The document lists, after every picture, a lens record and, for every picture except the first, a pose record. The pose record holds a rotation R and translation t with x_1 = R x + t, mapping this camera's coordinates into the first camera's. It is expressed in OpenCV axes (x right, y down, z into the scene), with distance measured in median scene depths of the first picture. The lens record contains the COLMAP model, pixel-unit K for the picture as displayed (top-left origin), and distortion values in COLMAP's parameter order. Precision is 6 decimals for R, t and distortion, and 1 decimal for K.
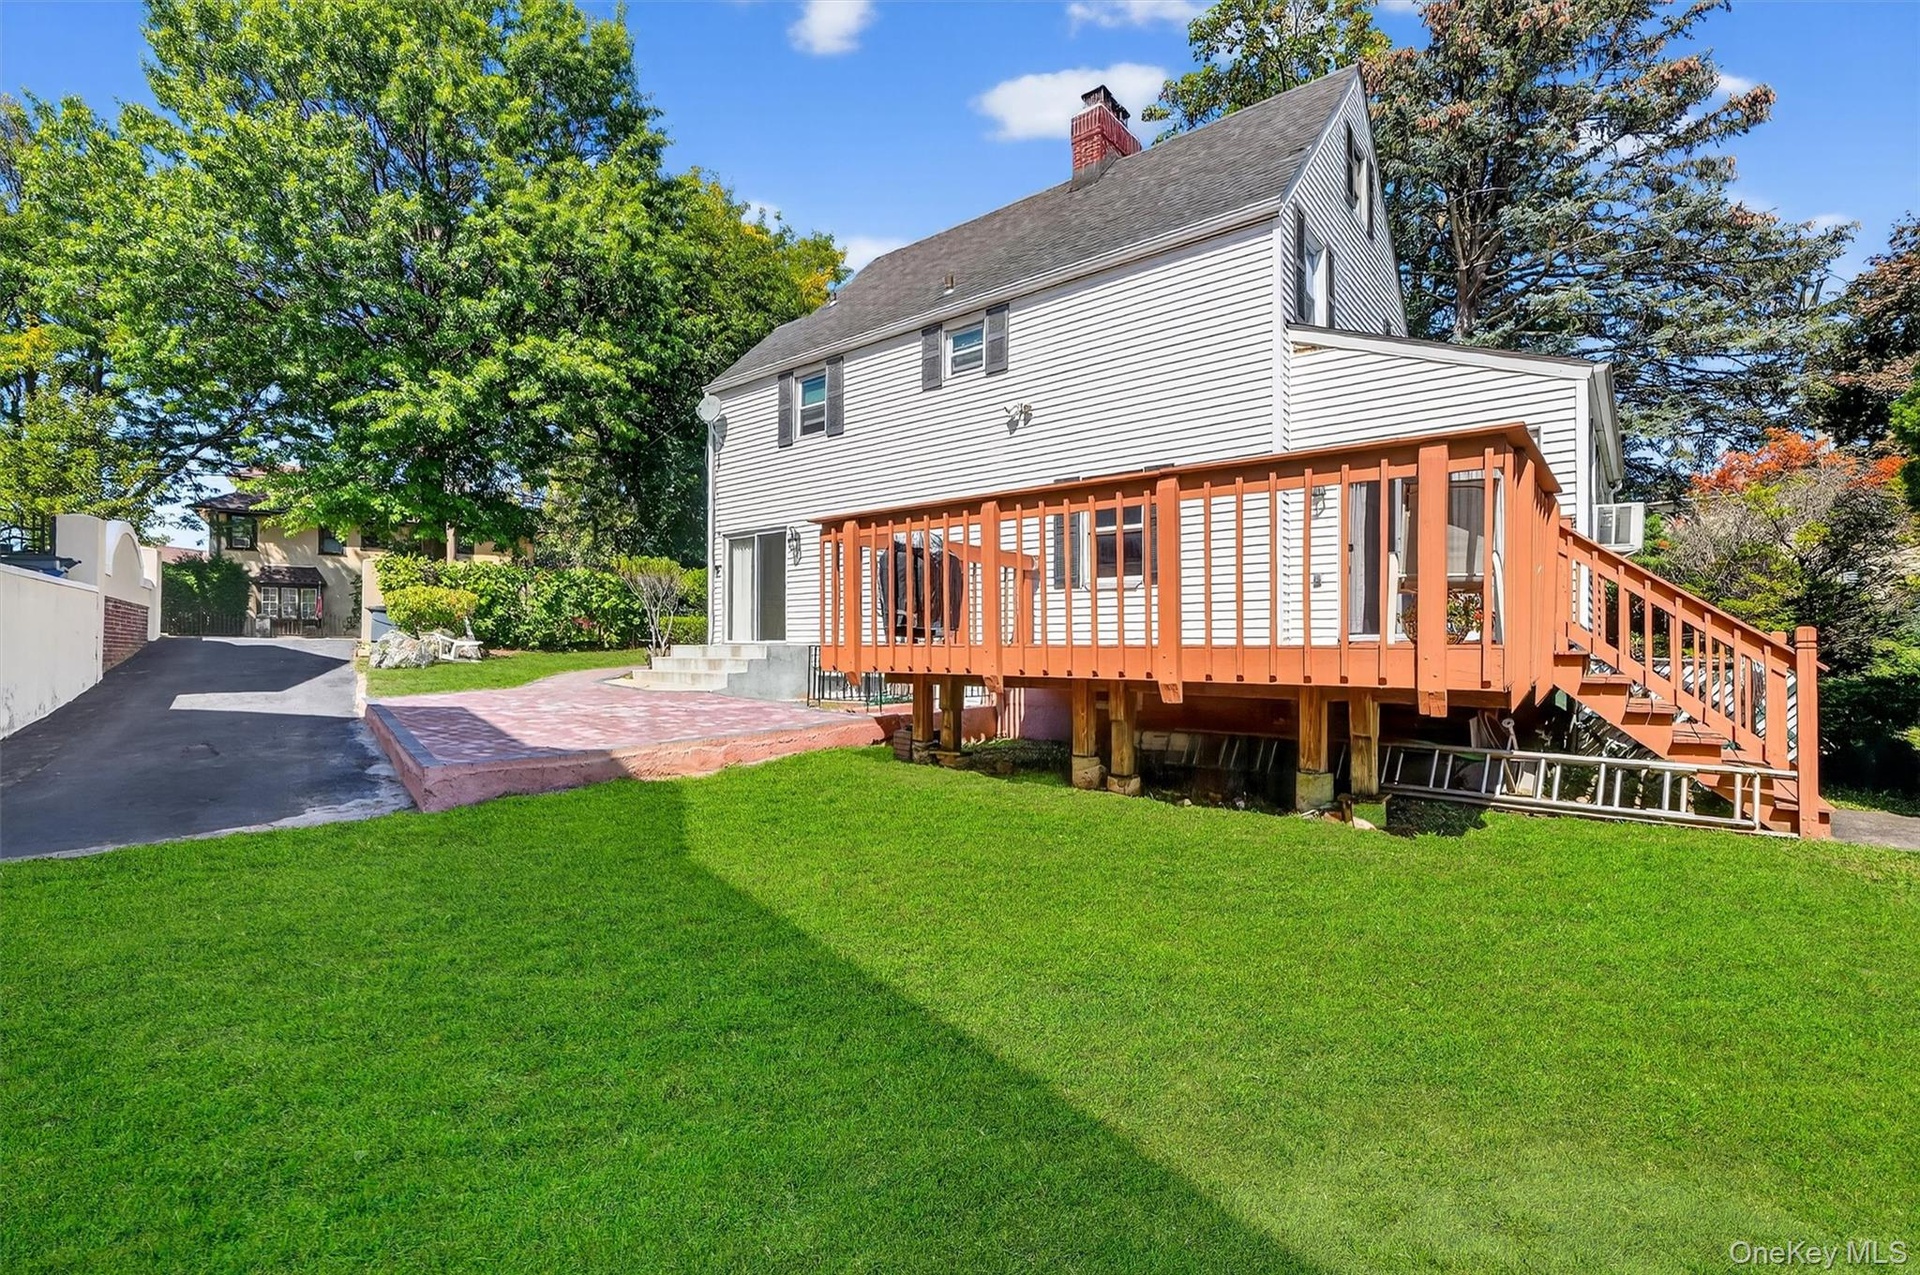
lens RADIAL K [[849.8, 0, 946.1], [0, 849.8, 629.0], [0, 0, 1]] dist [-0.001224, 0.000078]
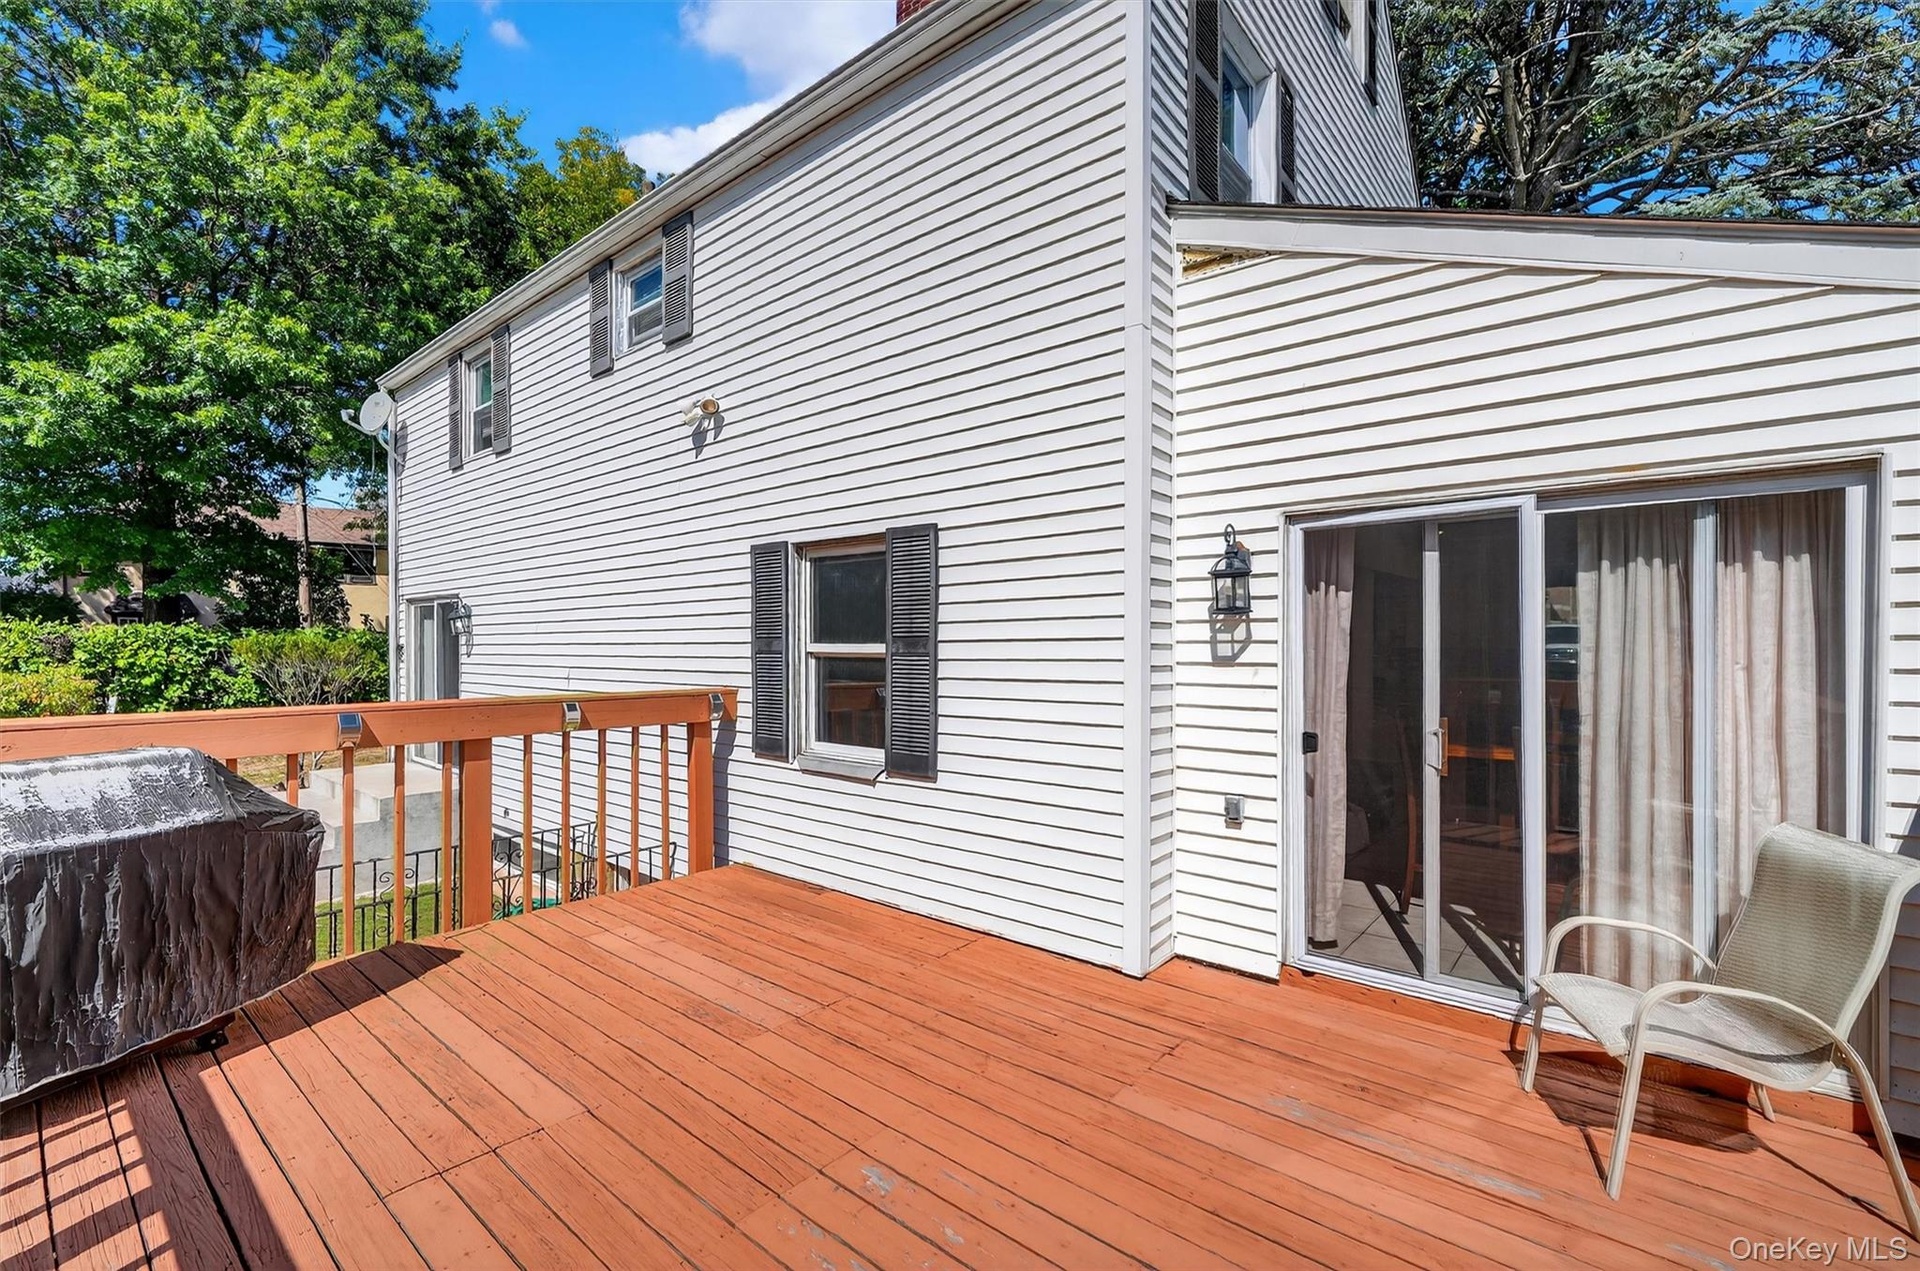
lens RADIAL K [[825.1, 0, 960.0], [0, 825.1, 635.5], [0, 0, 1]] dist [-0.001334, -0.000044]
pose [[0.999953, -0.004635, -0.008495, 0.239581], [0.004751, 0.999896, 0.013636, -0.118320], [0.008430, -0.013676, 0.999871, 0.464461]]
